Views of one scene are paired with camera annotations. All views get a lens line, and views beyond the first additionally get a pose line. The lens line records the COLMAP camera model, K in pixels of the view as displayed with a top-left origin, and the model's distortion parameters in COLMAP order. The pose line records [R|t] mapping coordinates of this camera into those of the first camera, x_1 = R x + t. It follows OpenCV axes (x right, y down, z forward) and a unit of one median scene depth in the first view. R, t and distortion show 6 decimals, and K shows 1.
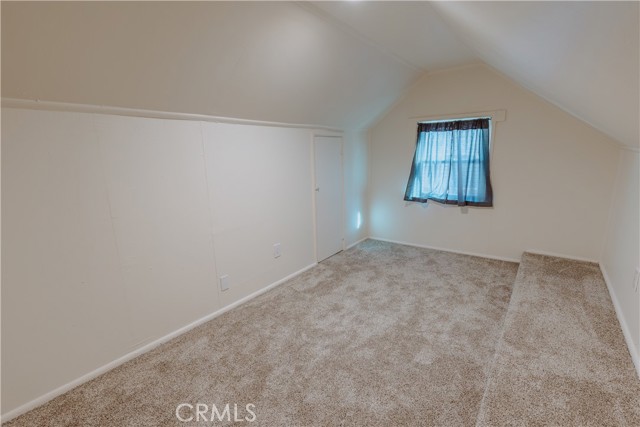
lens RADIAL K [[292.6, 0, 323.7], [0, 292.6, 212.8], [0, 0, 1]] dist [0.001414, -0.000238]
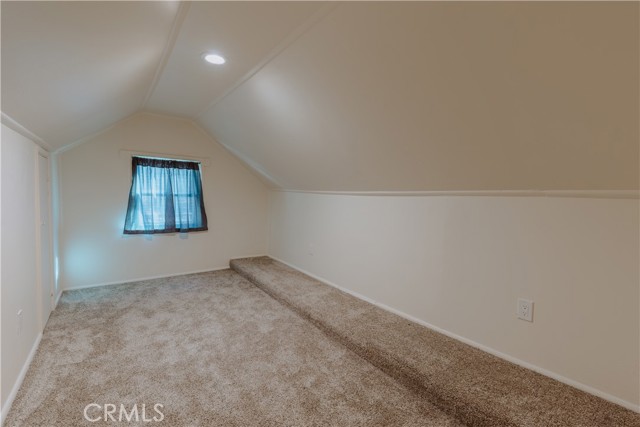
lens RADIAL K [[292.6, 0, 323.7], [0, 292.6, 212.8], [0, 0, 1]] dist [0.001414, -0.000238]
pose [[0.314497, -0.043419, 0.948265, -0.449240], [0.149190, 0.988800, -0.004204, -0.012384], [-0.937462, 0.142794, 0.317452, 0.089887]]
